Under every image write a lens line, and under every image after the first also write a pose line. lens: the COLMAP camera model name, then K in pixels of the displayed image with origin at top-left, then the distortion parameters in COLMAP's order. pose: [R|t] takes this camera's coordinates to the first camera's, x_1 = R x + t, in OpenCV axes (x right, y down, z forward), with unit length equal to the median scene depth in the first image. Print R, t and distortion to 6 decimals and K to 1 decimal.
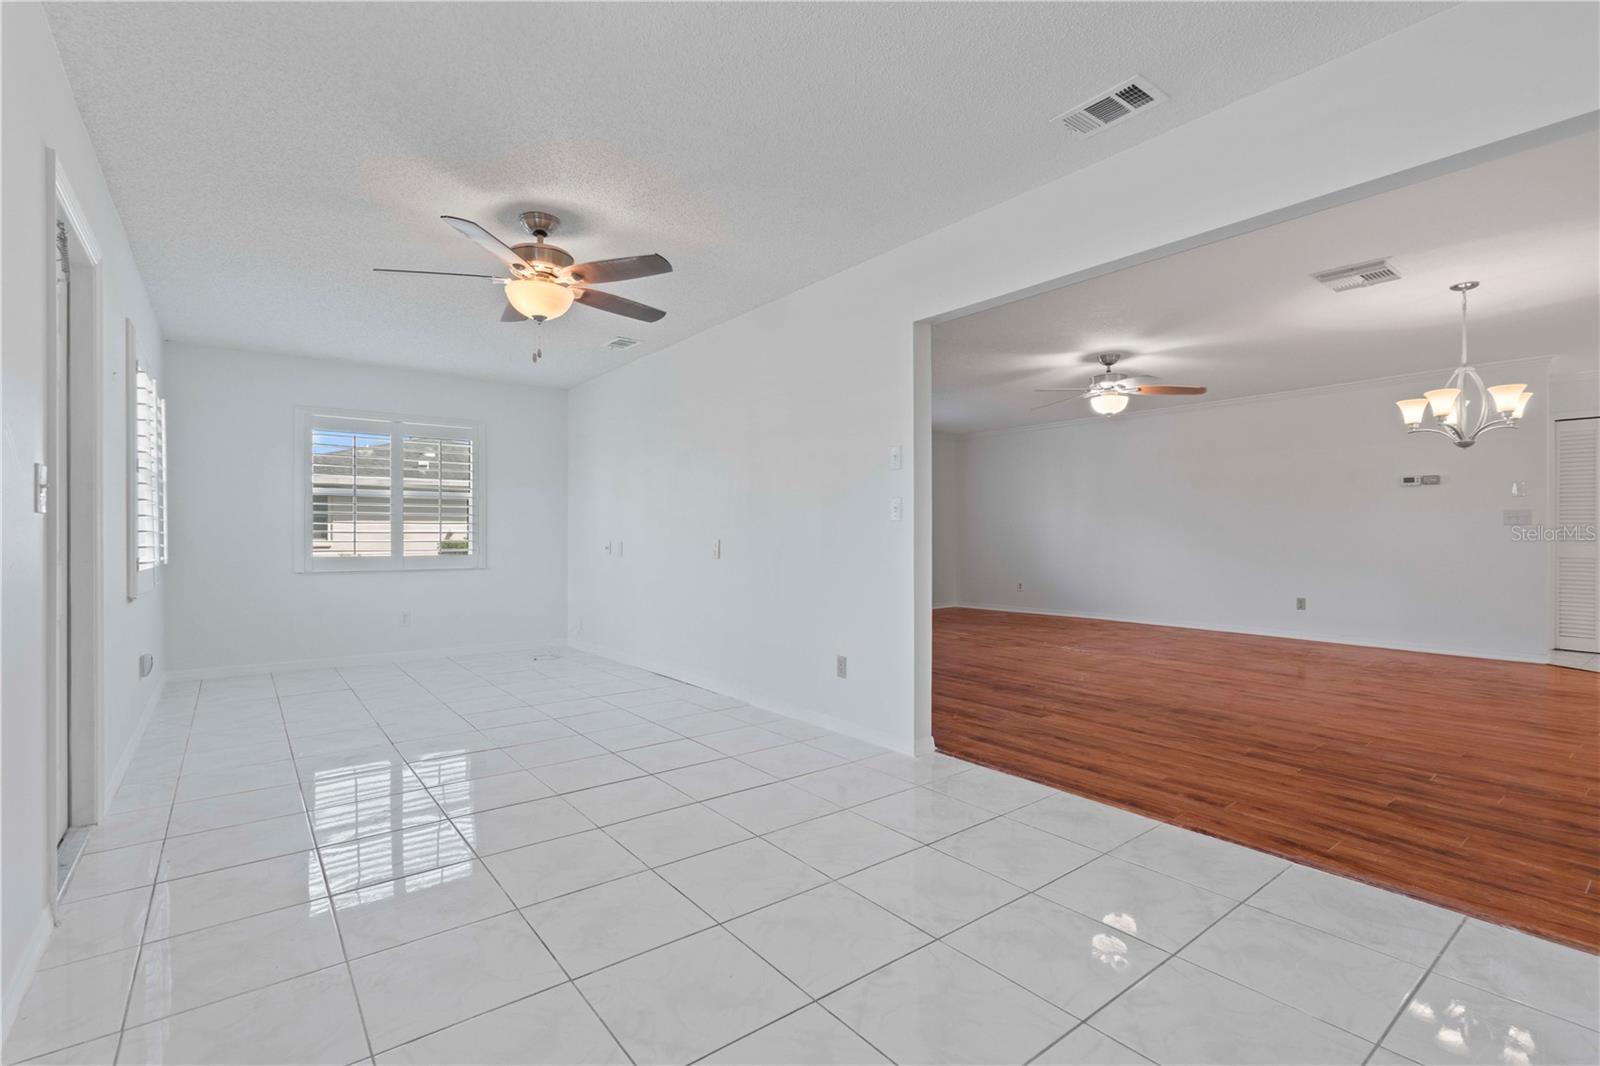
lens RADIAL K [[724.0, 0, 784.0], [0, 724.0, 534.1], [0, 0, 1]] dist [-0.007319, -0.000234]
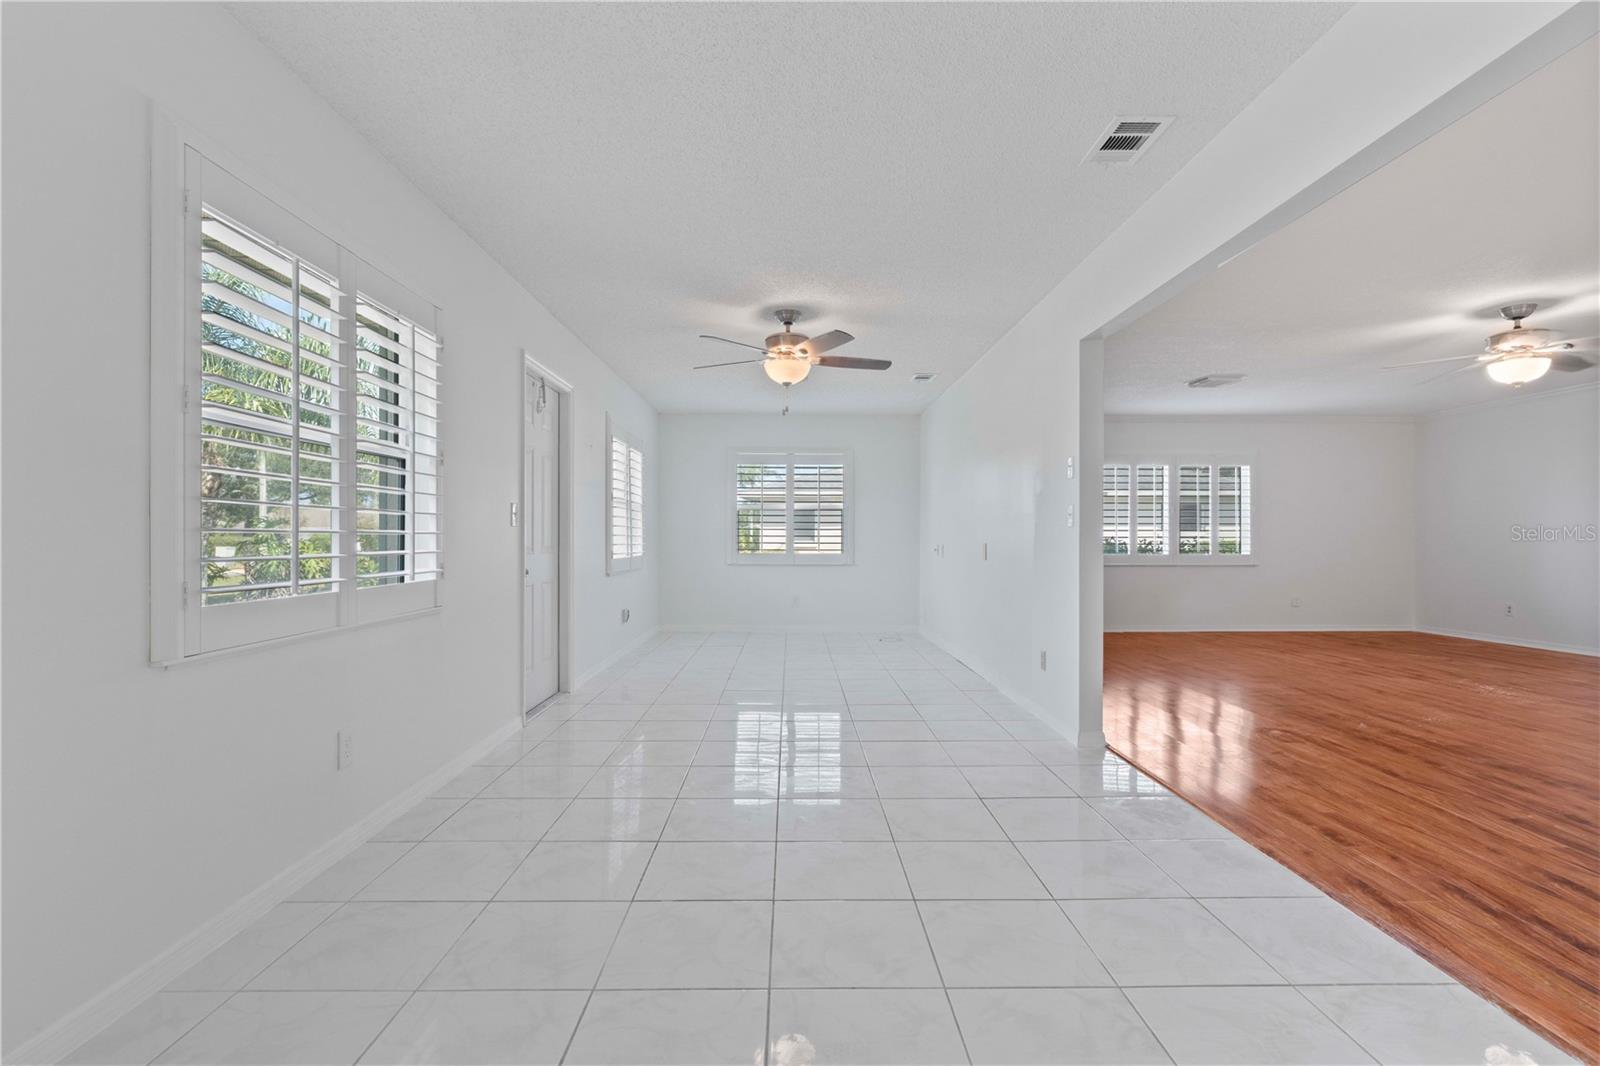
lens RADIAL K [[717.4, 0, 794.3], [0, 717.4, 532.5], [0, 0, 1]] dist [-0.002326, -0.000142]
pose [[0.803236, 0.000265, -0.595661, 0.473081], [-0.003659, 0.999983, -0.004490, -0.003765], [0.595650, 0.005786, 0.803223, -0.102658]]
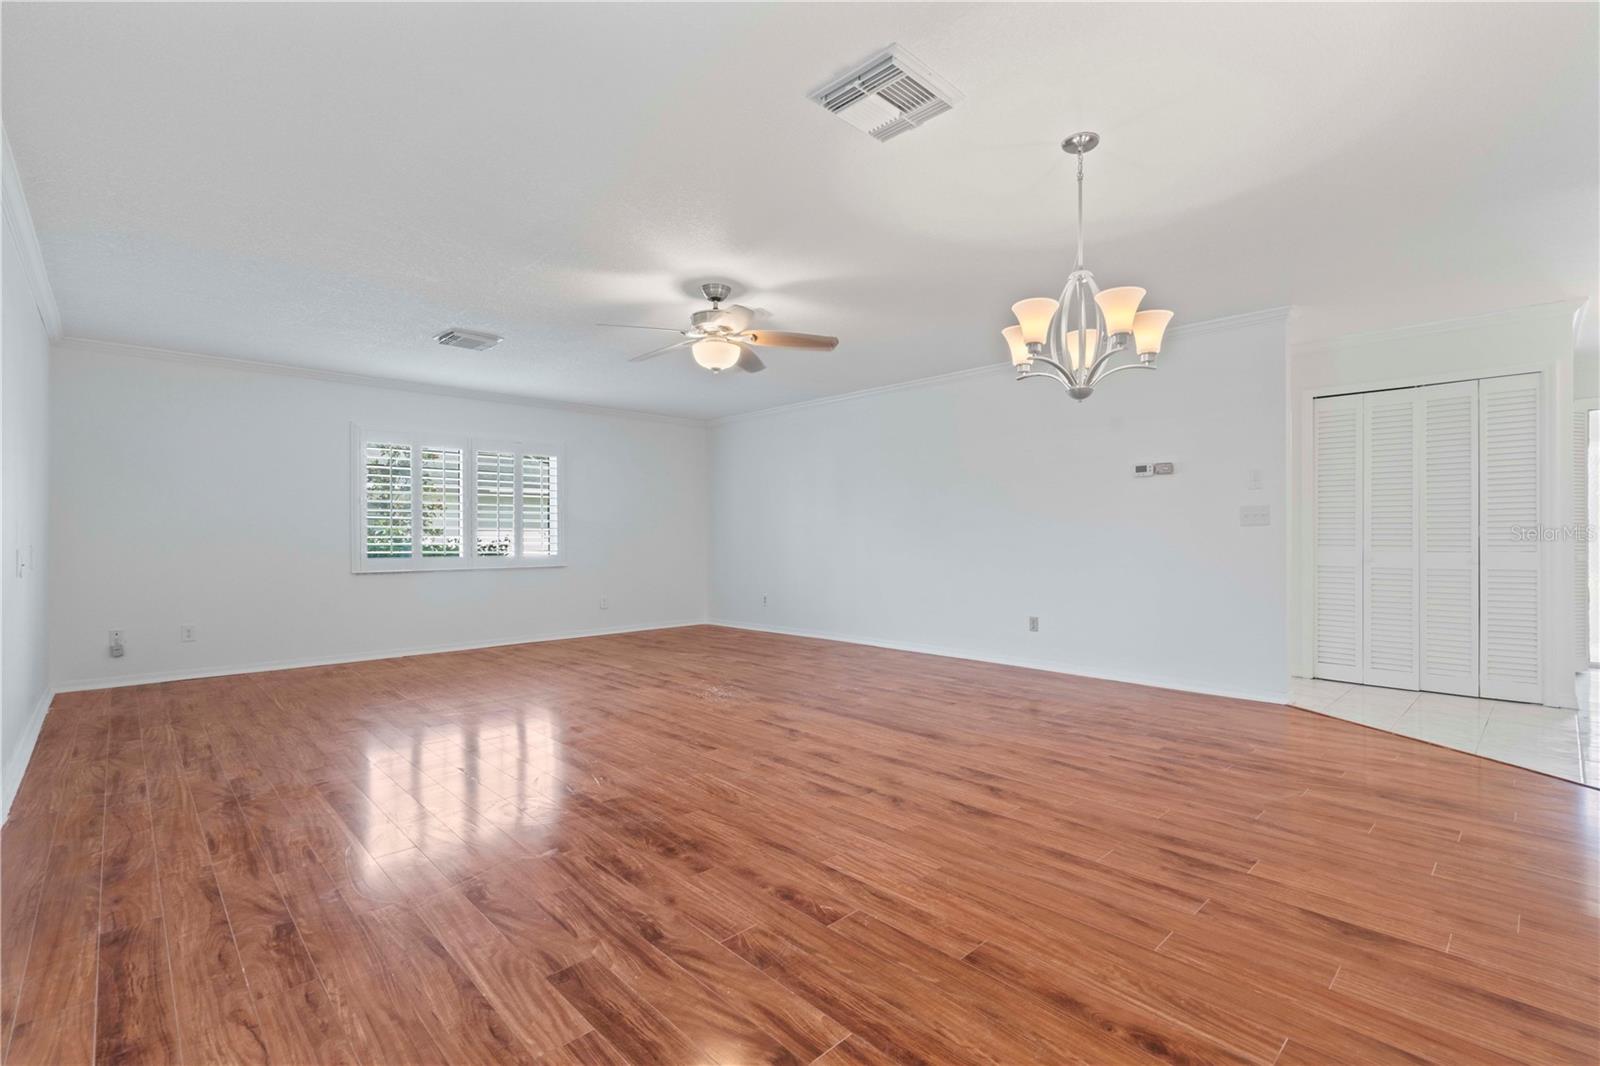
lens RADIAL K [[717.4, 0, 794.3], [0, 717.4, 532.5], [0, 0, 1]] dist [-0.002326, -0.000142]
pose [[0.993913, 0.000421, 0.110168, 0.741892], [0.000535, 0.999962, -0.008652, 0.002294], [-0.110168, 0.008658, 0.993875, 0.477565]]
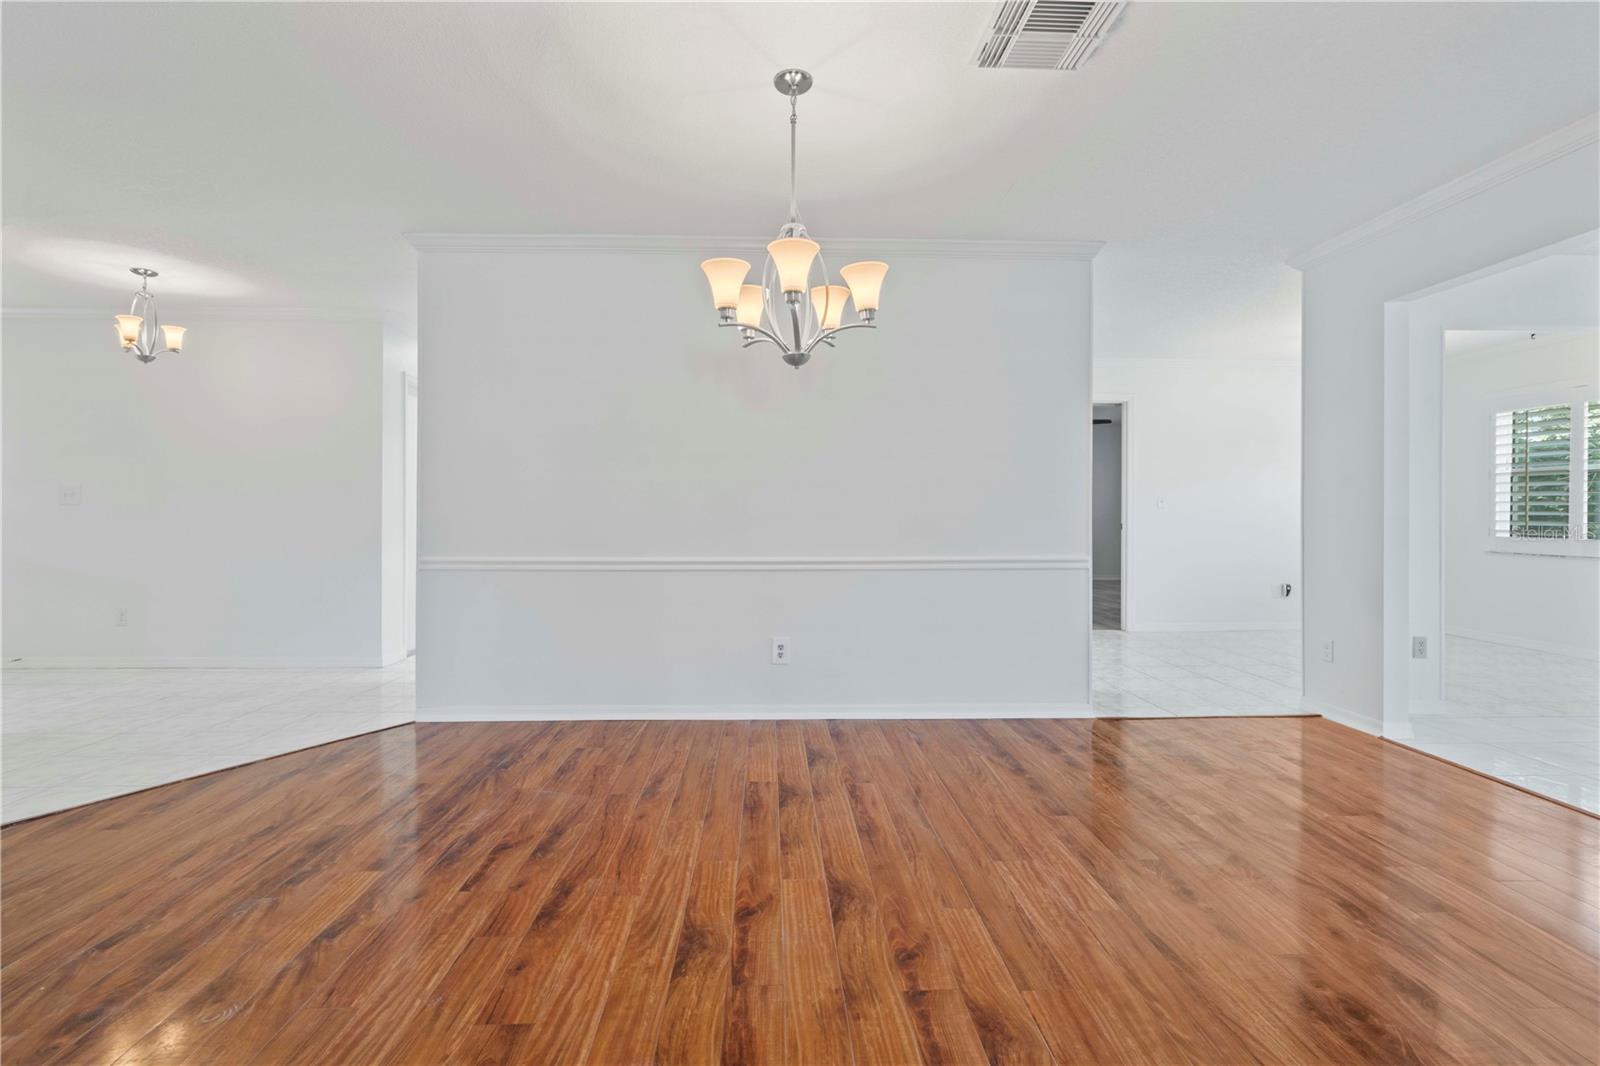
lens RADIAL K [[724.8, 0, 797.4], [0, 724.8, 515.5], [0, 0, 1]] dist [0.000142, 0.000062]
pose [[-0.820798, -0.000683, 0.571218, 0.726238], [0.000934, 0.999996, 0.002537, -0.002741], [-0.571217, 0.002616, -0.820795, 1.734644]]
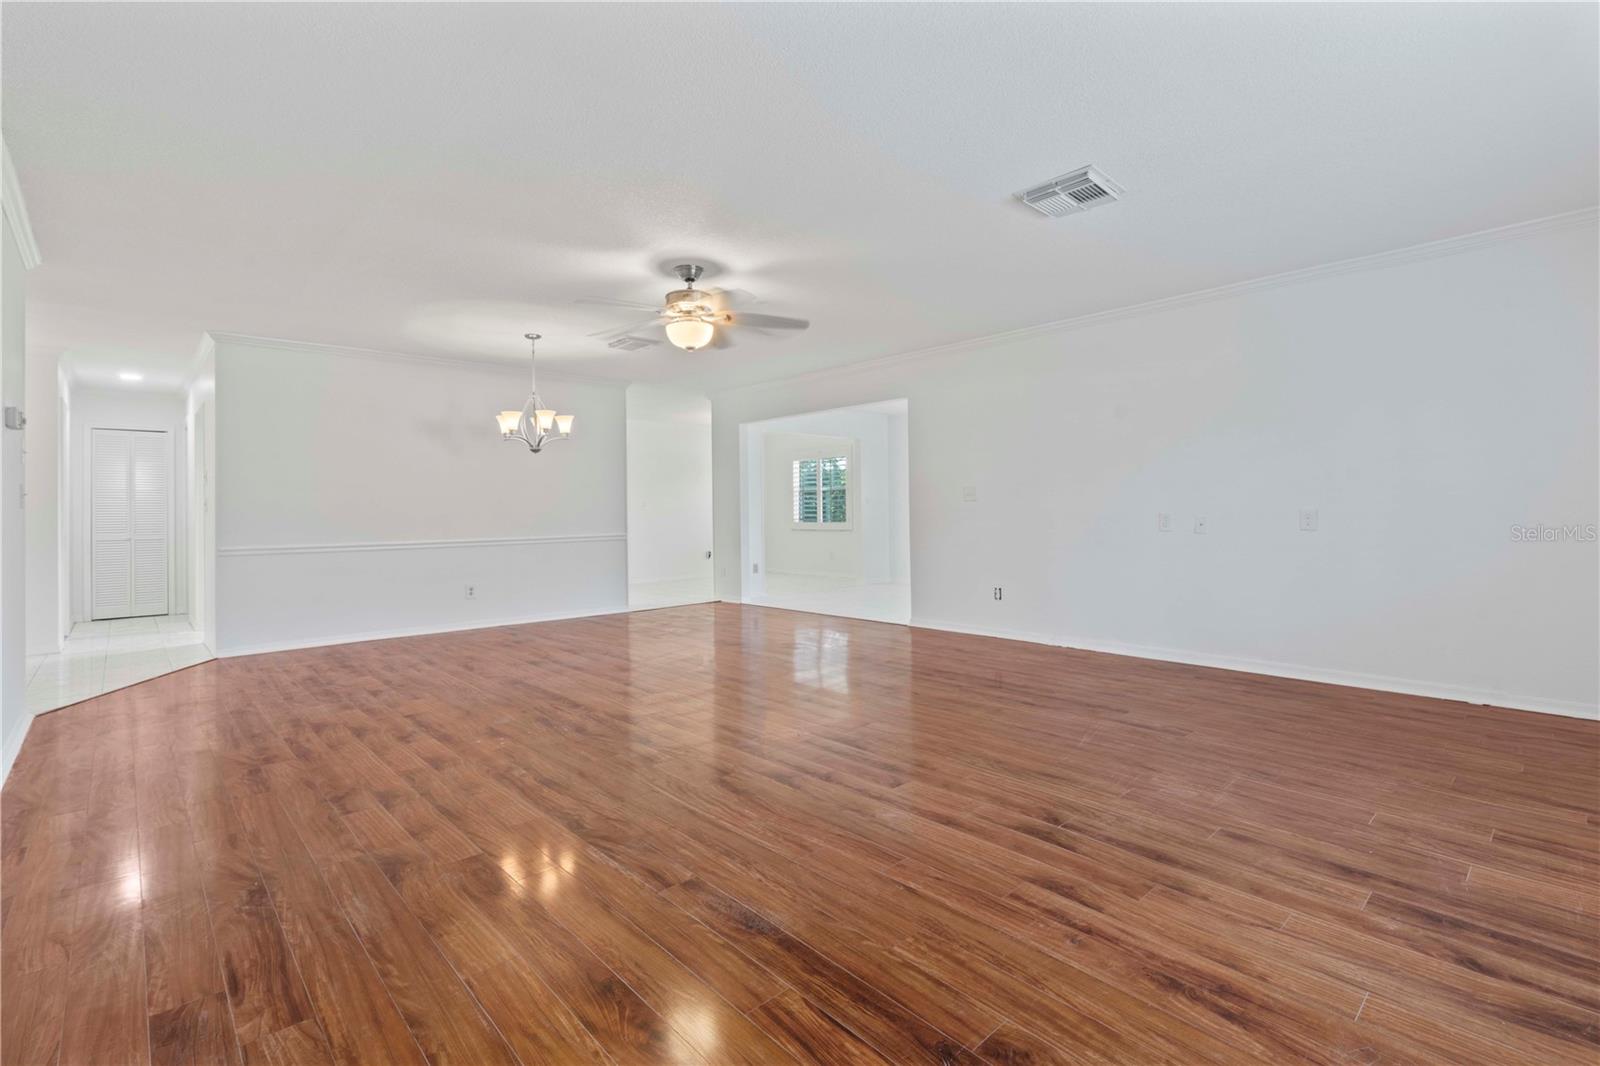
lens RADIAL K [[704.2, 0, 797.1], [0, 704.2, 529.0], [0, 0, 1]] dist [0.000214, 0.000506]
pose [[-0.994042, 0.013526, -0.108153, 0.701091], [0.010602, 0.999564, 0.027570, -0.006929], [0.108479, 0.026259, -0.993752, 2.829454]]
